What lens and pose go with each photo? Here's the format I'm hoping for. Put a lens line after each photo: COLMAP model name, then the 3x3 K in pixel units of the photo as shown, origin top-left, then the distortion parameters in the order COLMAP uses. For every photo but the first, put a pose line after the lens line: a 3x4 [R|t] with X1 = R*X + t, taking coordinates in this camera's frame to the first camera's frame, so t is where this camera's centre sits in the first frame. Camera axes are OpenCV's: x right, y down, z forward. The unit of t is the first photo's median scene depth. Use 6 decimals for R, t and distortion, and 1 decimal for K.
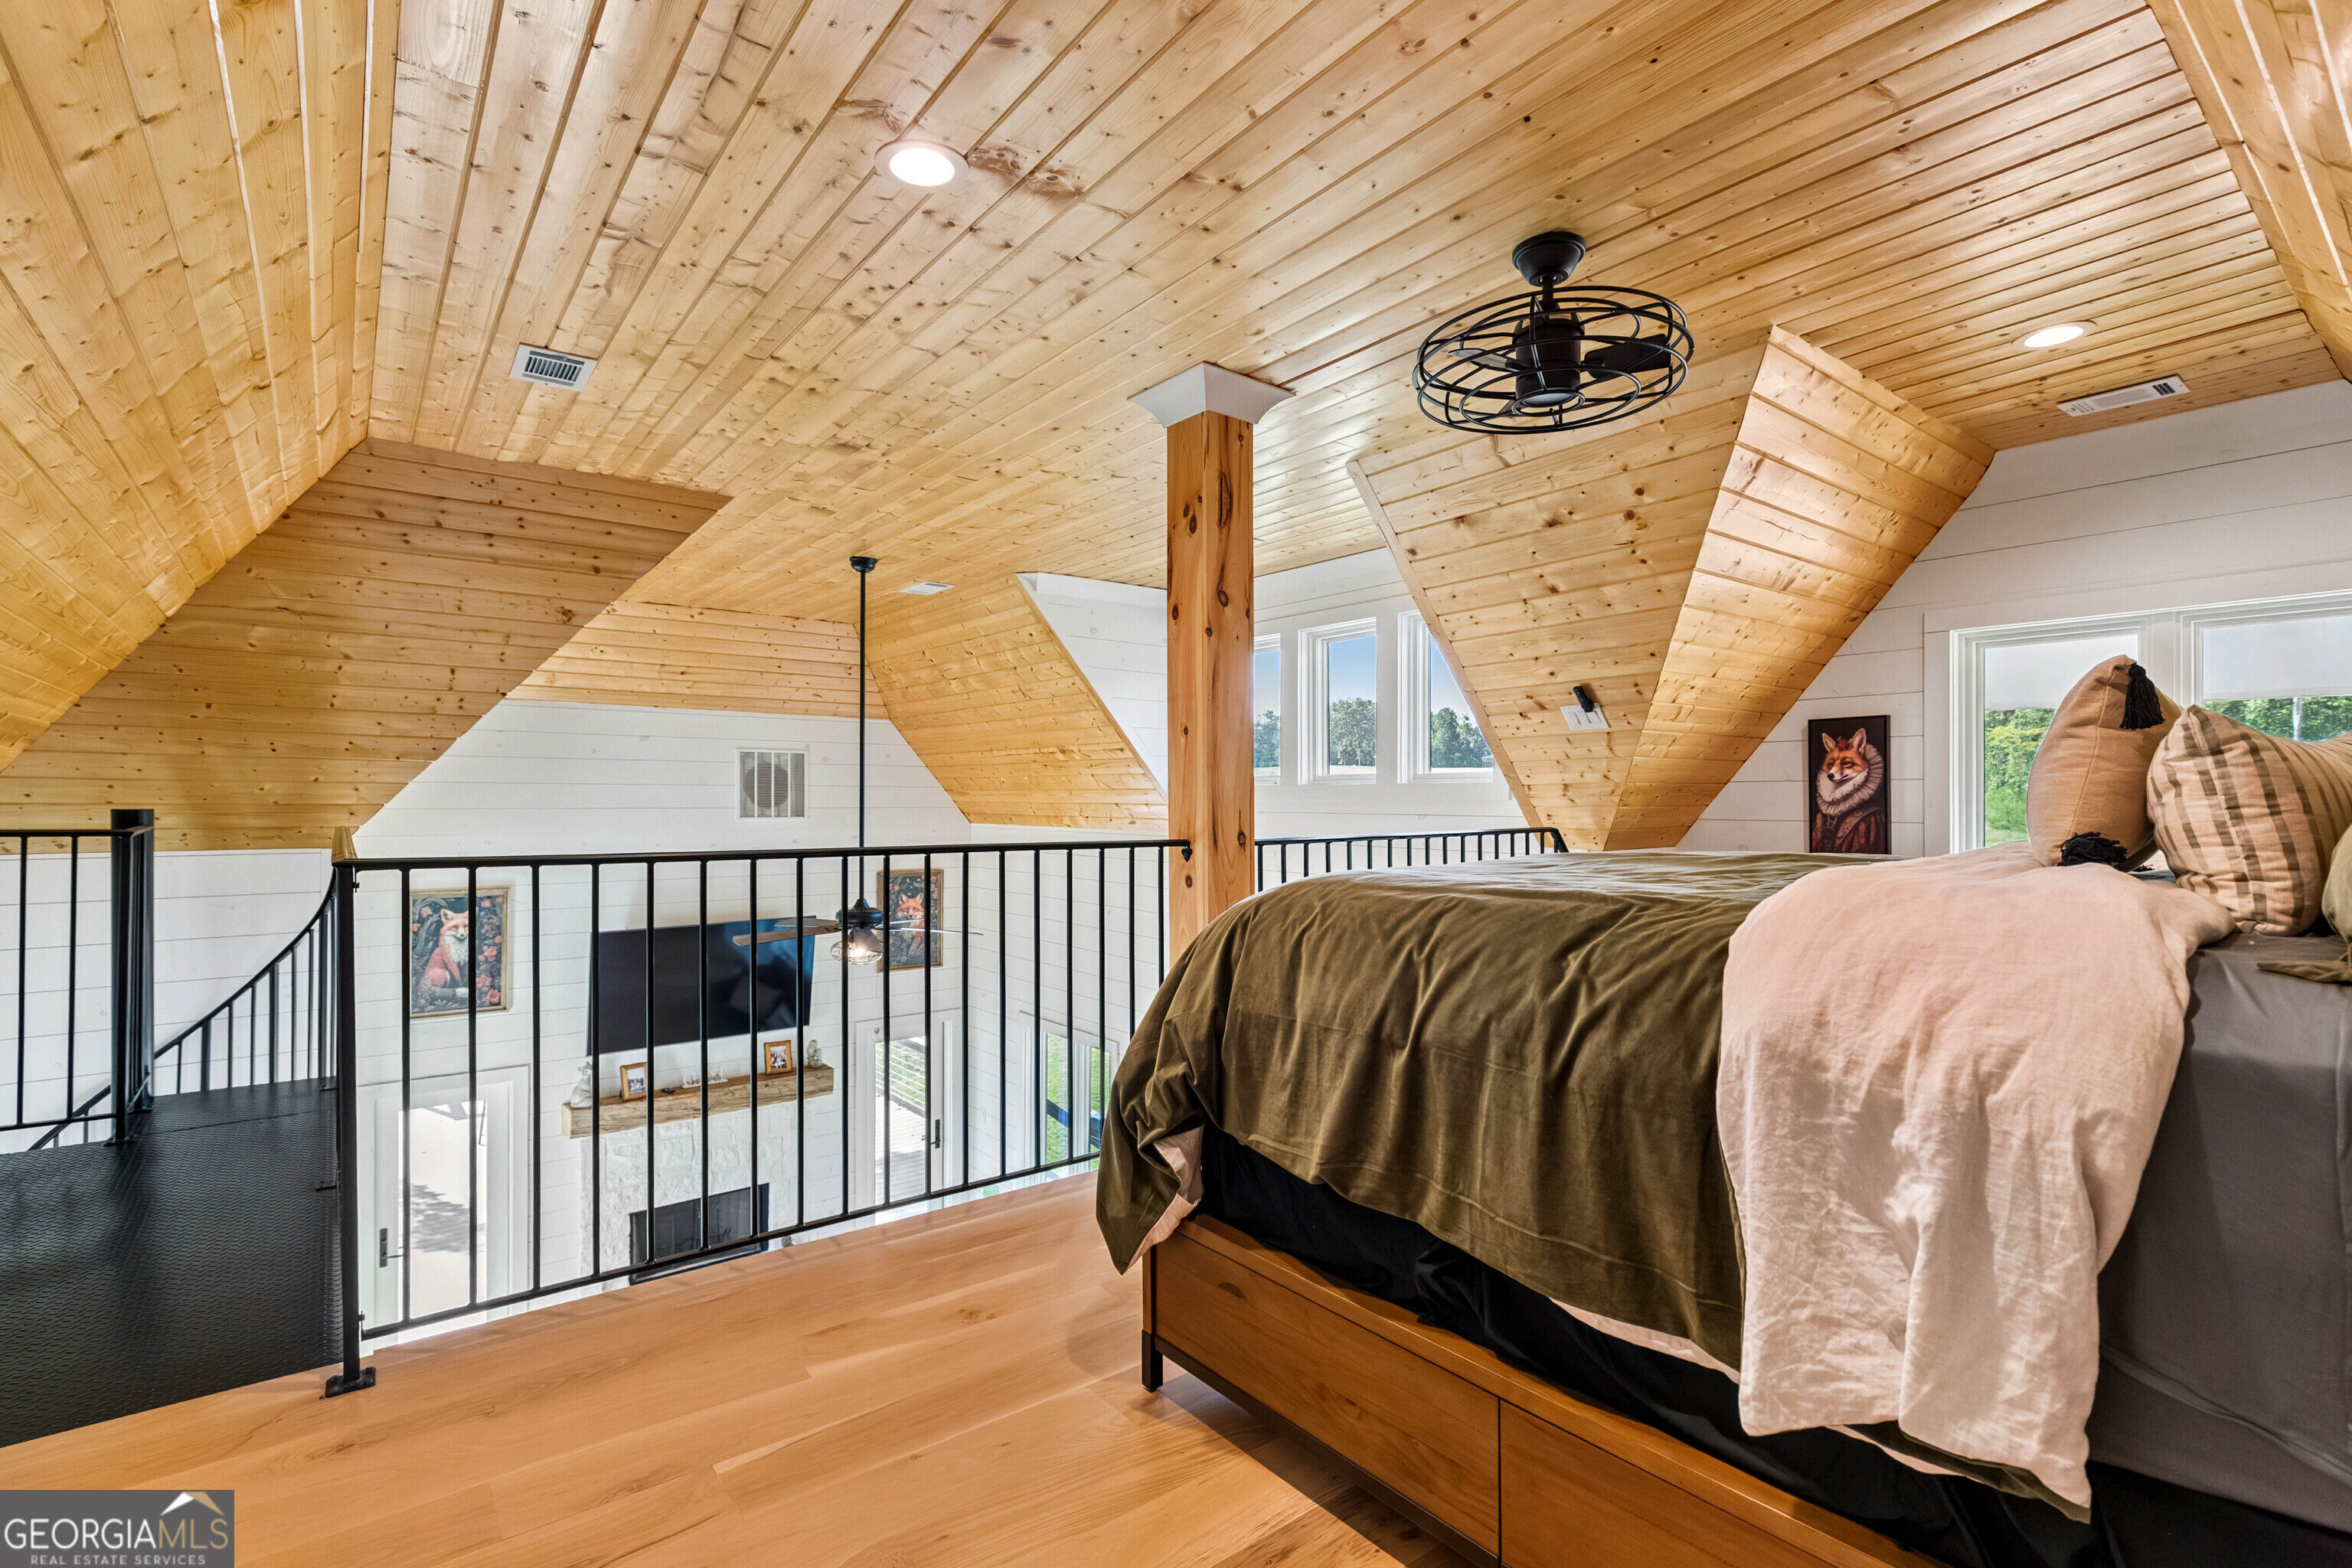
lens RADIAL K [[1067.8, 0, 1173.0], [0, 1067.8, 809.6], [0, 0, 1]] dist [0.009312, -0.003304]
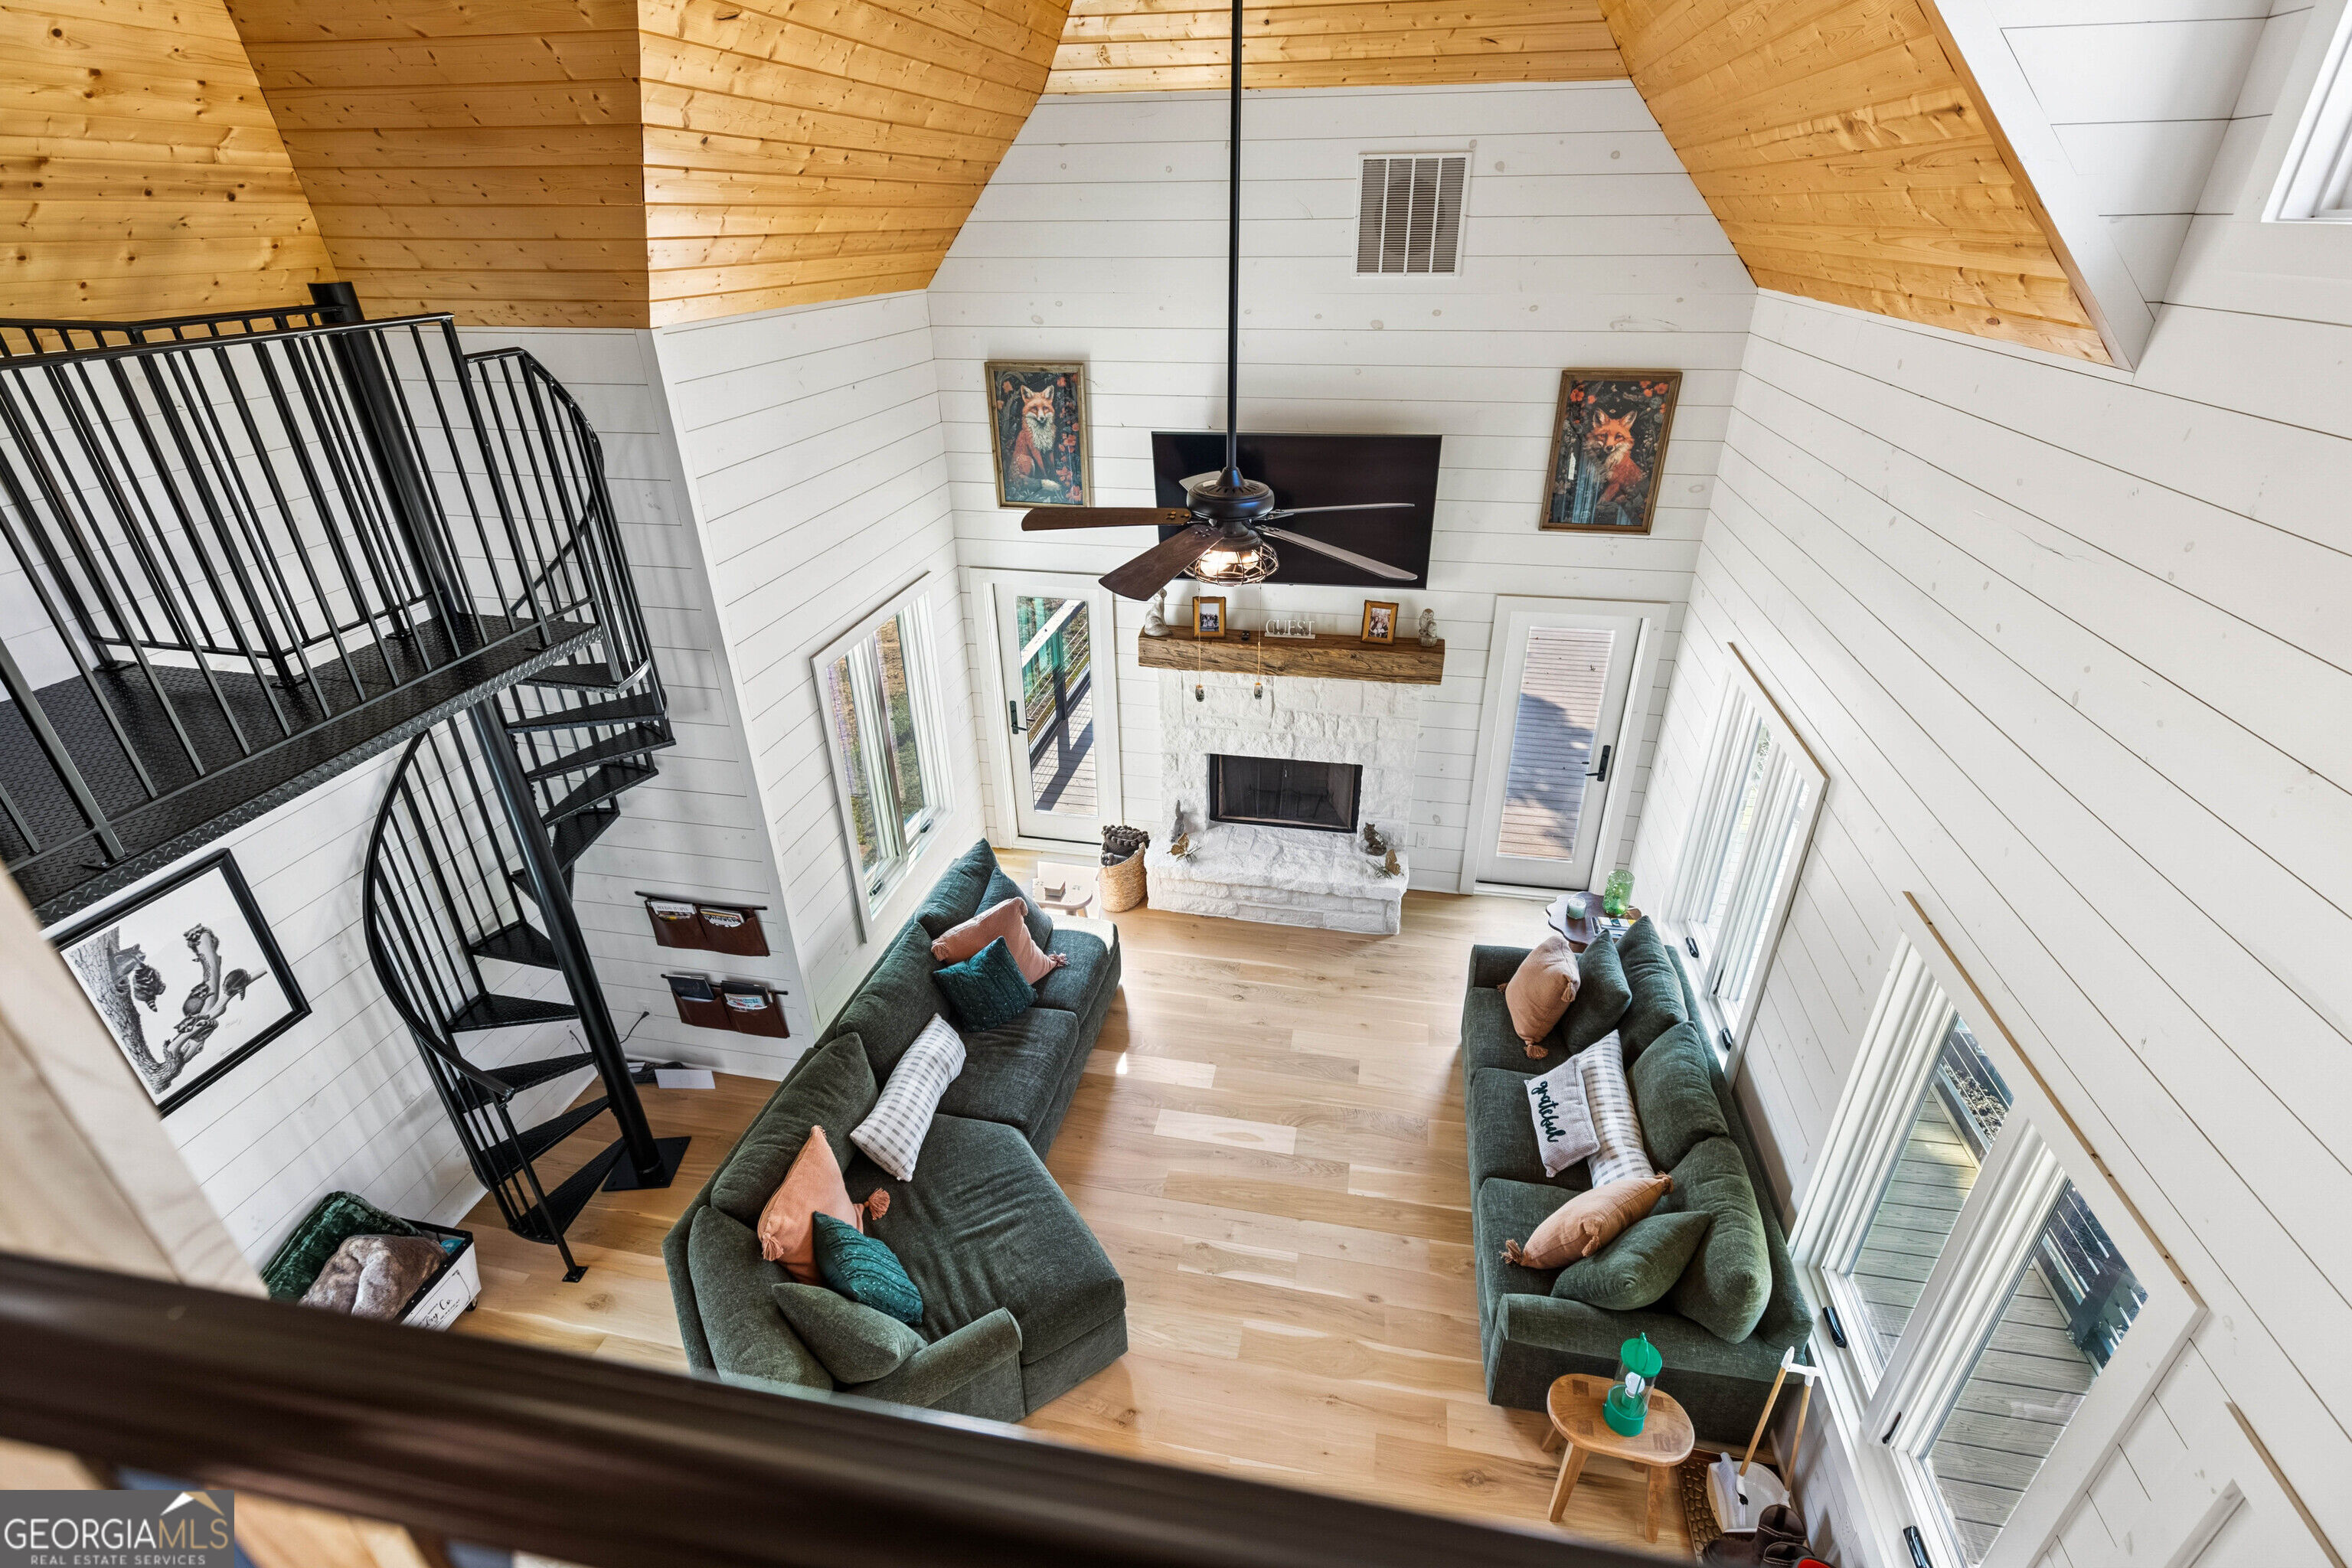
lens RADIAL K [[1067.8, 0, 1193.7], [0, 1067.8, 780.8], [0, 0, 1]] dist [0.009312, -0.003304]
pose [[0.664256, 0.347593, -0.661772, 0.091239], [0.001803, 0.884561, 0.466421, -0.025396], [0.747503, -0.311016, 0.586949, 0.442851]]
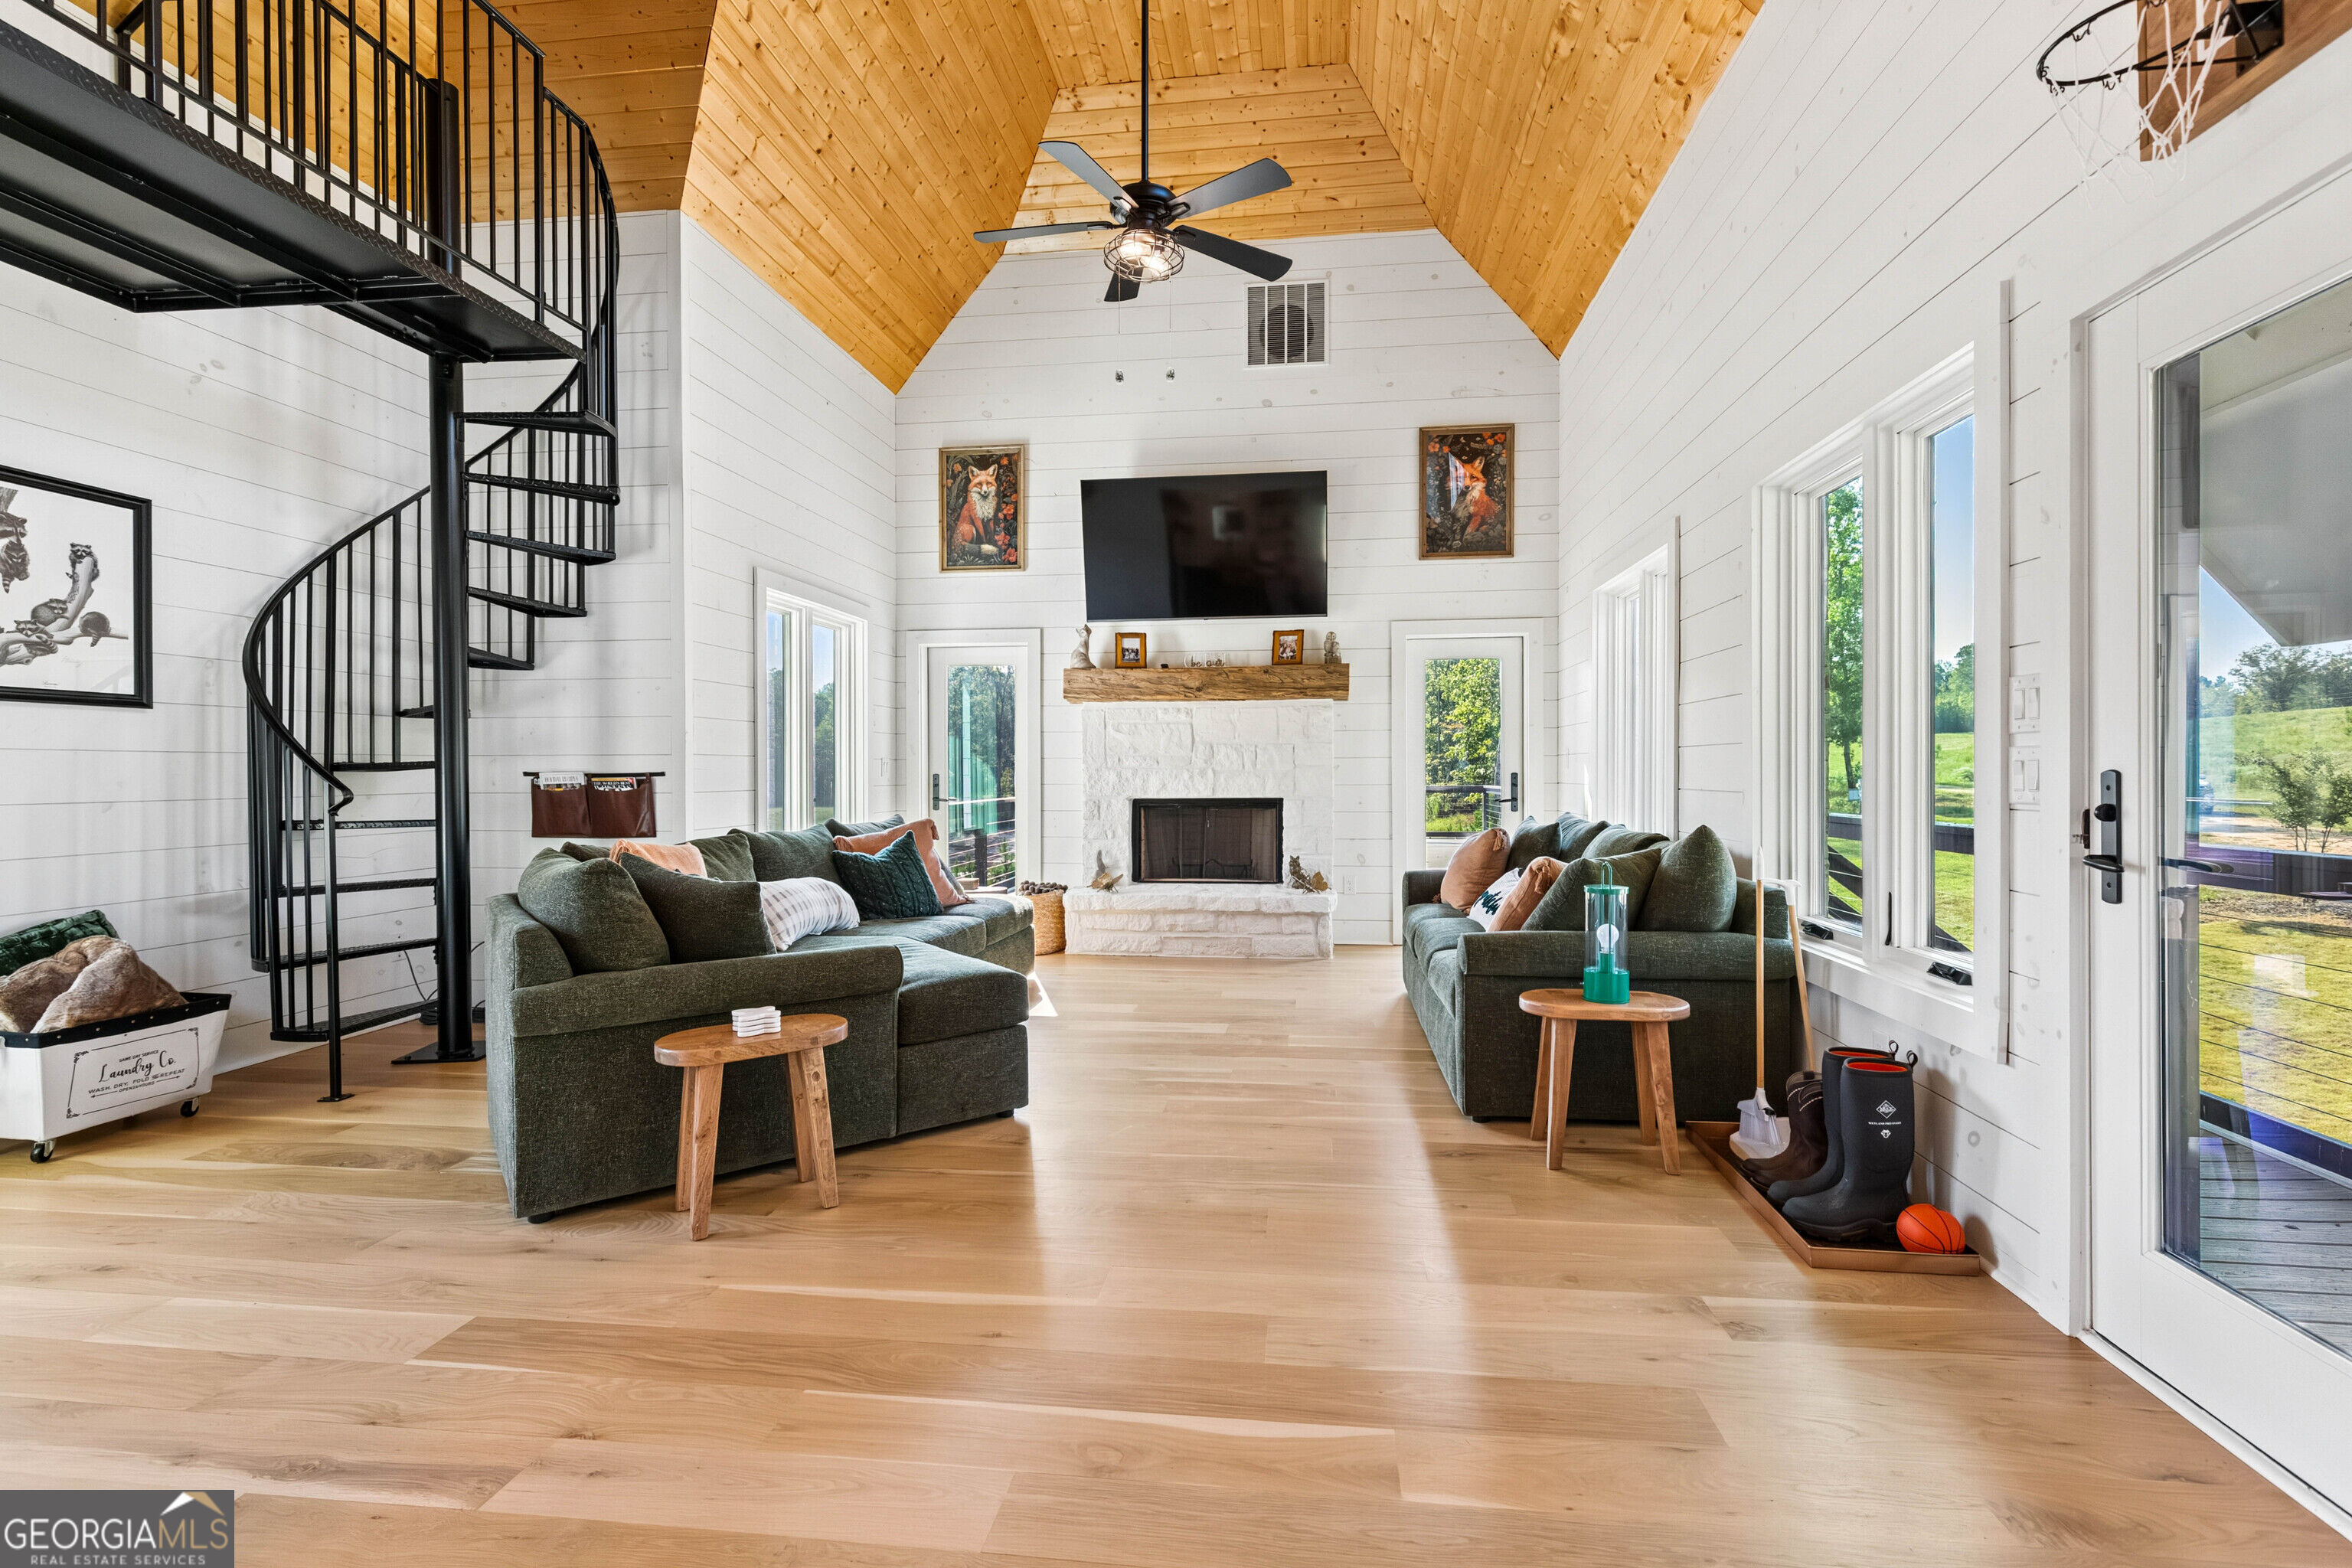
lens RADIAL K [[1067.8, 0, 1185.6], [0, 1067.8, 777.9], [0, 0, 1]] dist [0.009312, -0.003304]
pose [[0.709407, 0.001374, -0.704797, 0.167992], [-0.002019, 0.999998, -0.000083, 0.352116], [0.704796, 0.001482, 0.709409, 0.377387]]
